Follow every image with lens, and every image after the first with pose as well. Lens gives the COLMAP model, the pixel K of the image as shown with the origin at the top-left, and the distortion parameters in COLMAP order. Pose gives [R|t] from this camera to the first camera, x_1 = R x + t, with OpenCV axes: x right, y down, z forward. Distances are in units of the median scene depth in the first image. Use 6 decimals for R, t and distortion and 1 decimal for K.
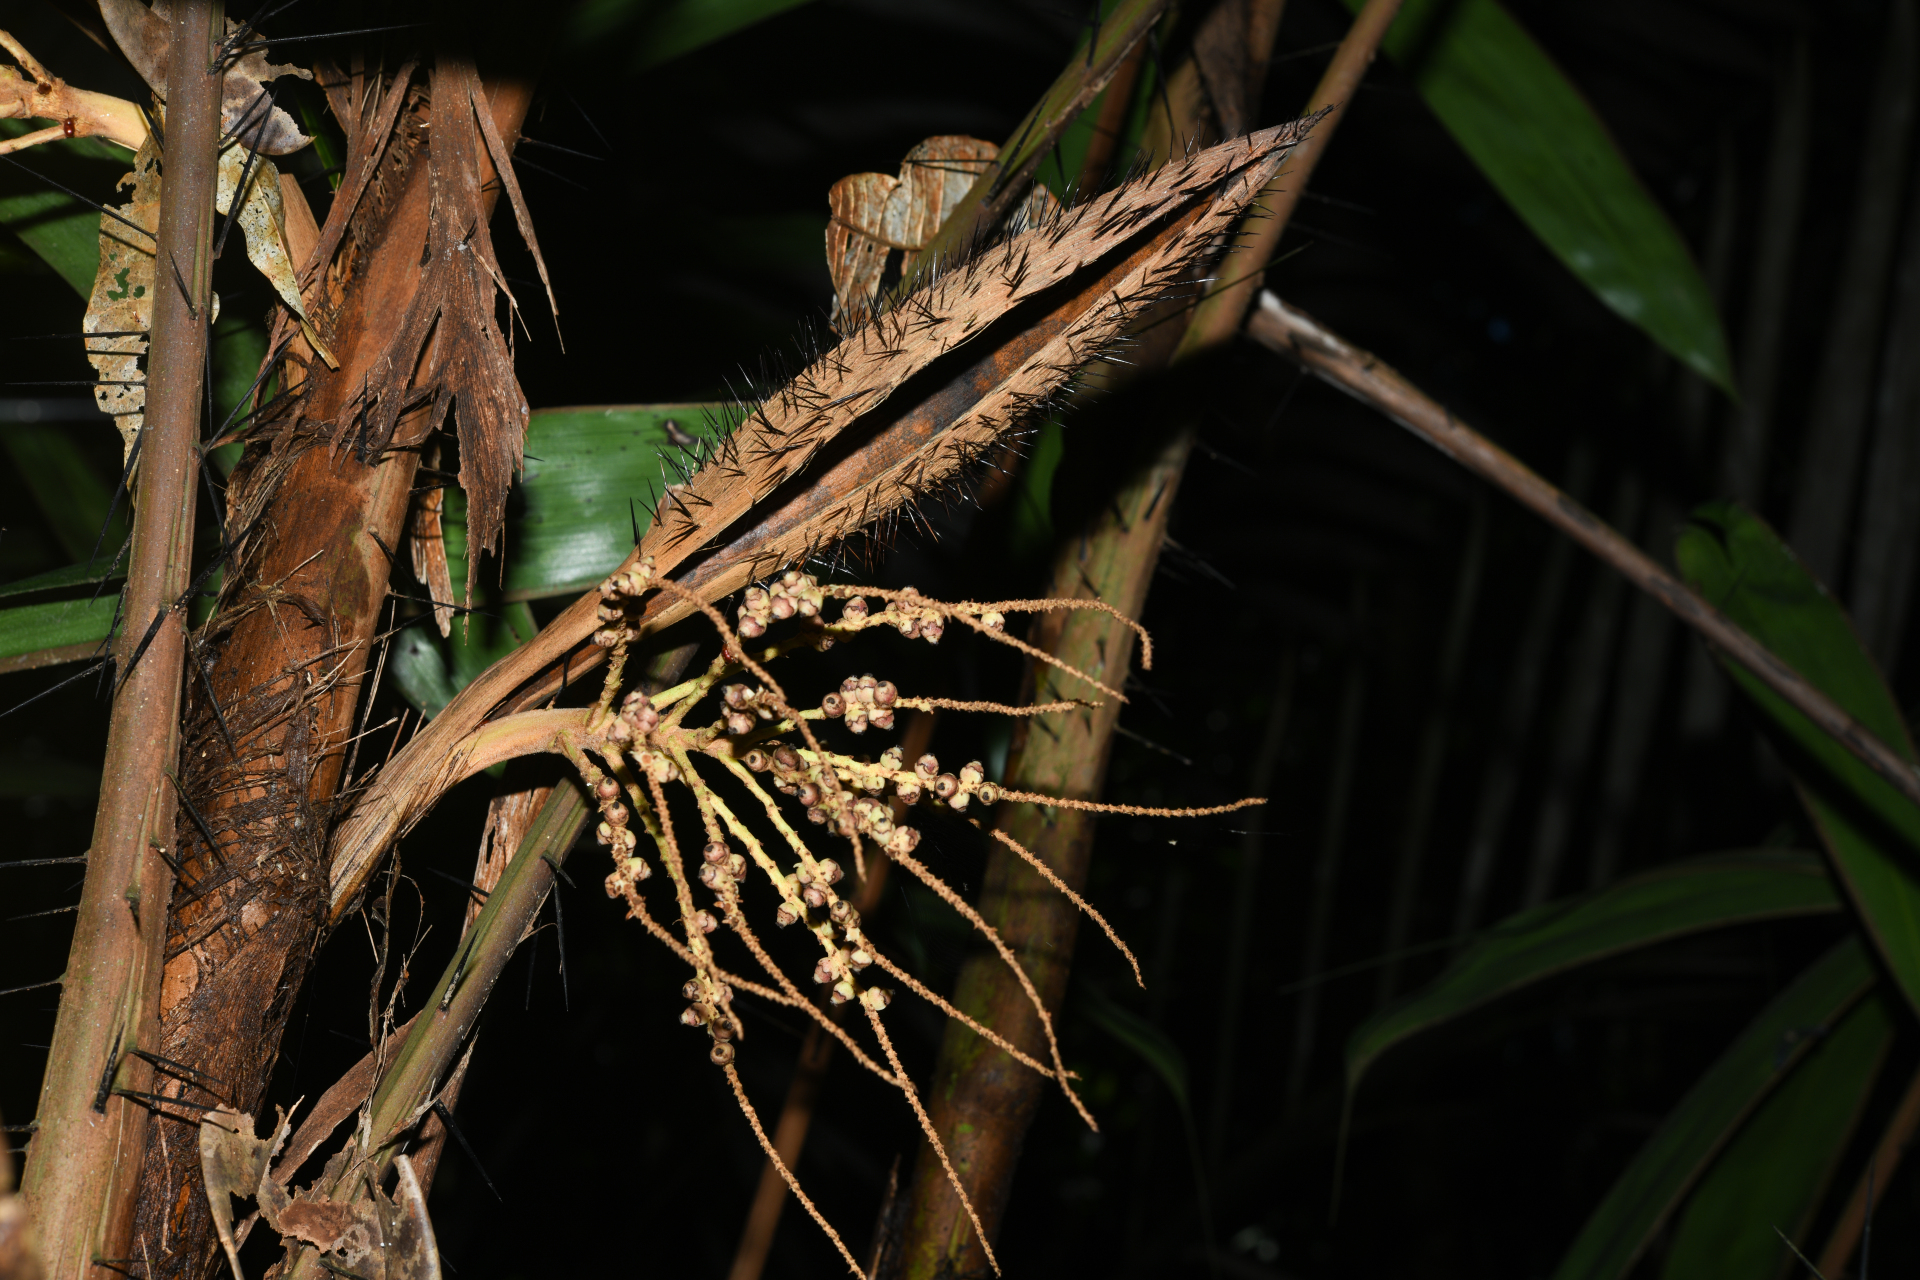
lens RADIAL K [[3395.4, 0, 968.9], [0, 3395.4, 659.9], [0, 0, 1]] dist [0.021378, 0.050481]
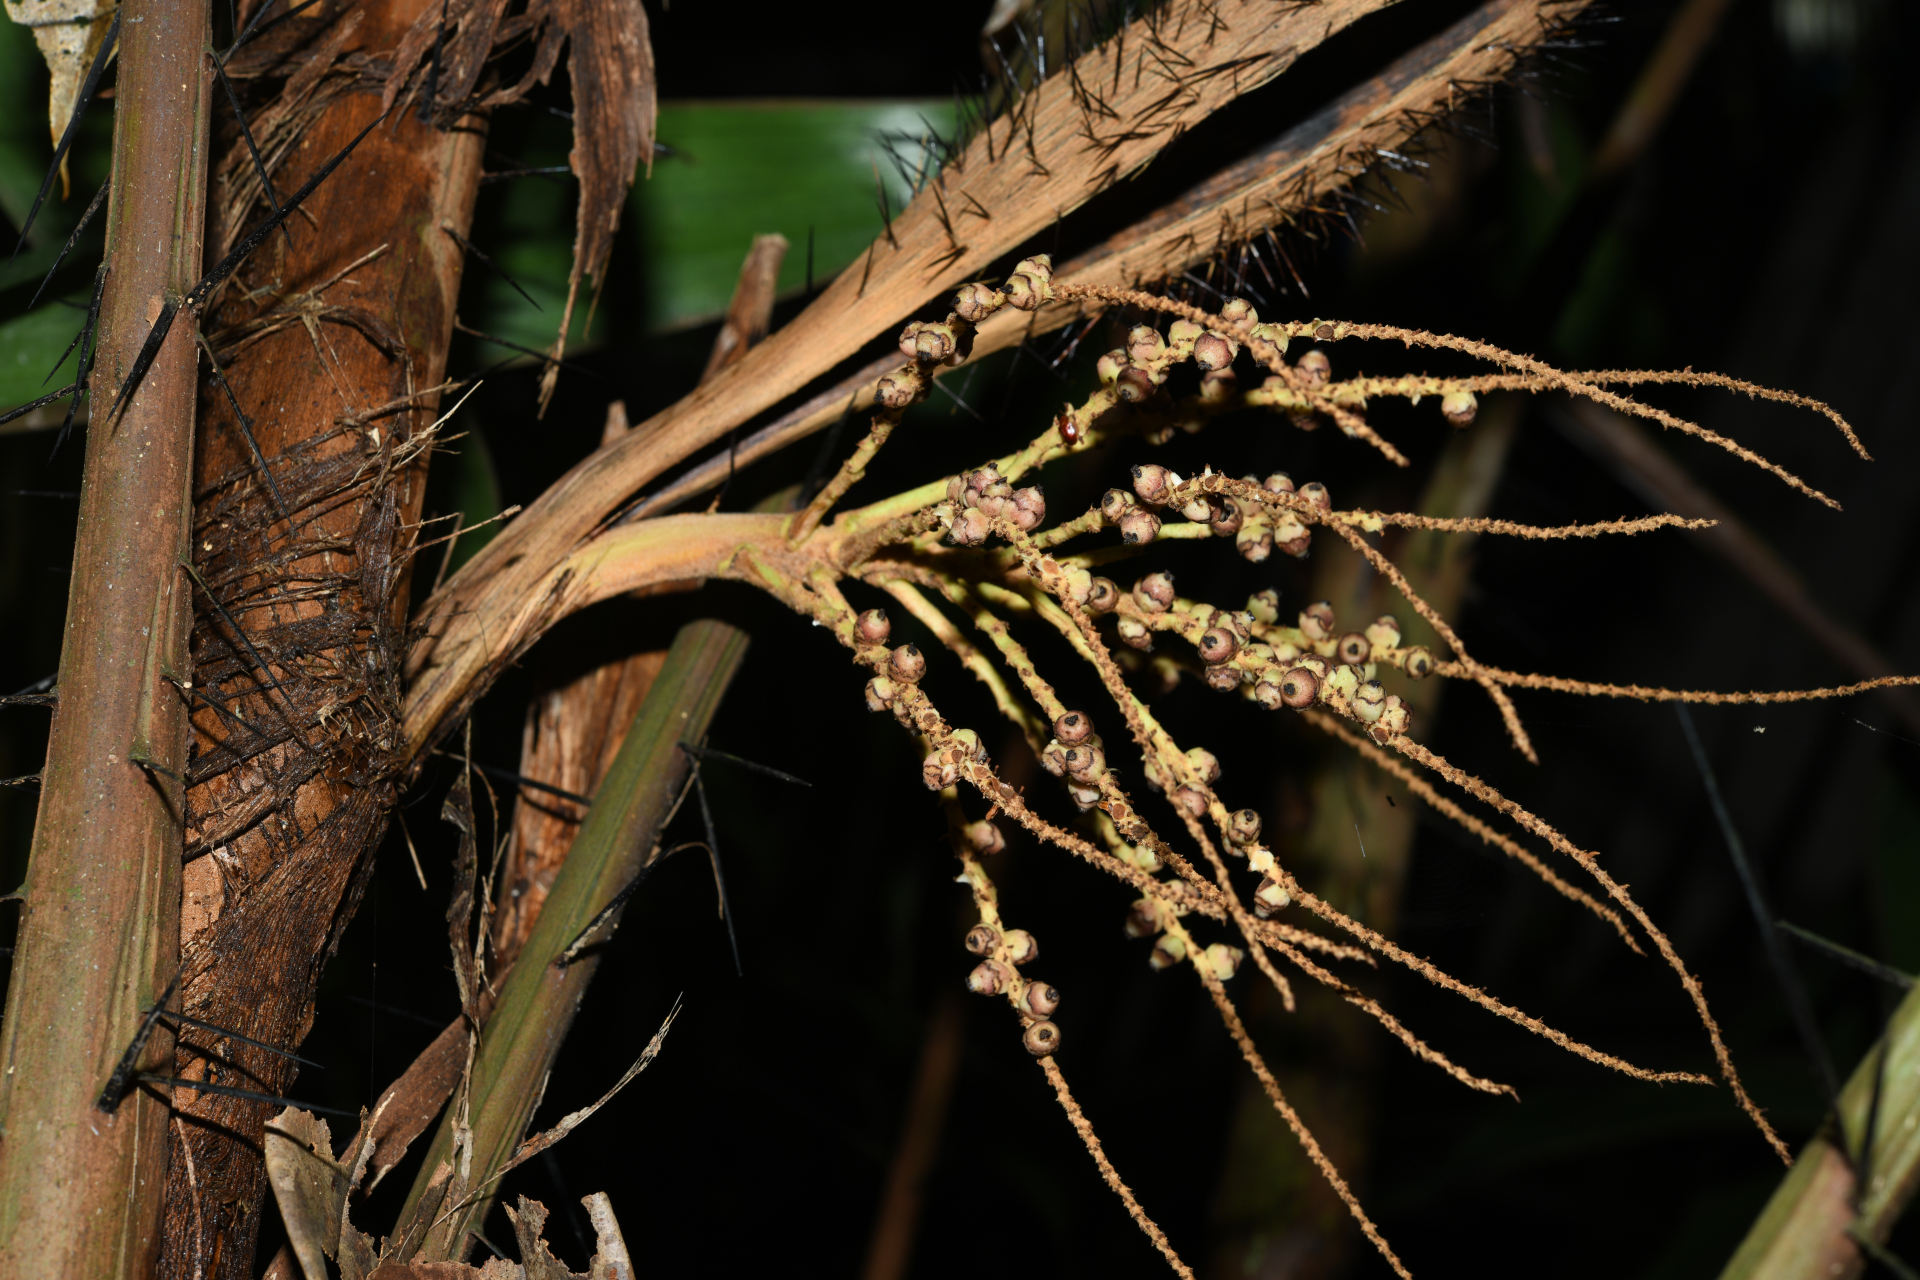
lens RADIAL K [[3295.1, 0, 959.7], [0, 3295.1, 732.7], [0, 0, 1]] dist [-0.022825, -0.044165]
pose [[0.970495, 0.042611, 0.237328, -0.236439], [-0.045522, 0.998940, 0.006799, 0.052464], [-0.236786, -0.017402, 0.971406, 0.380737]]
